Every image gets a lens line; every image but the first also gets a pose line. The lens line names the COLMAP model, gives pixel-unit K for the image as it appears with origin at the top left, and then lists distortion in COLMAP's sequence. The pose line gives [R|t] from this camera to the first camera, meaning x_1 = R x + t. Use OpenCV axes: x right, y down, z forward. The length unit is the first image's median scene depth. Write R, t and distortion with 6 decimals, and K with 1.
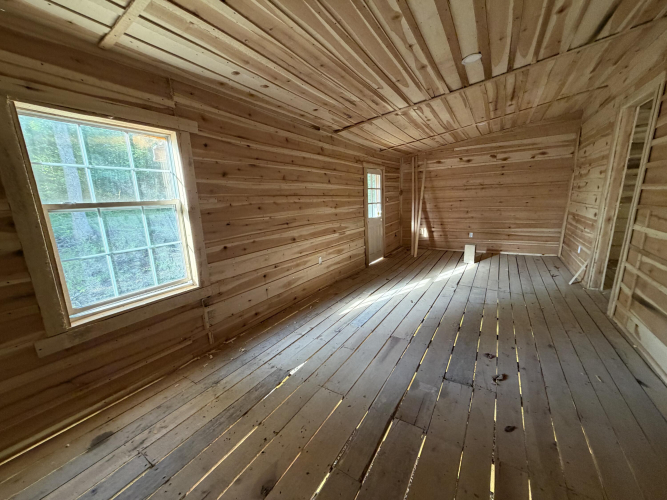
lens RADIAL K [[264.5, 0, 331.5], [0, 264.5, 251.2], [0, 0, 1]] dist [-0.001074, -0.000568]
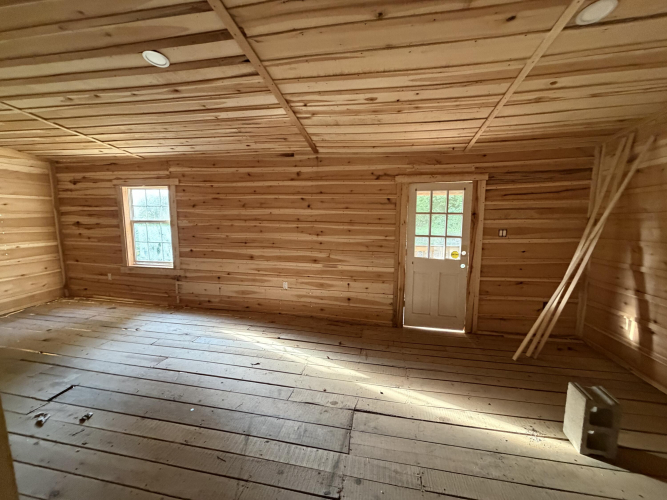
lens RADIAL K [[264.5, 0, 331.5], [0, 264.5, 251.2], [0, 0, 1]] dist [-0.001074, -0.000568]
pose [[0.360039, 0.150011, -0.920798, 1.121608], [-0.205311, 0.975532, 0.078650, -0.249679], [0.910066, 0.160733, 0.382028, 0.930628]]
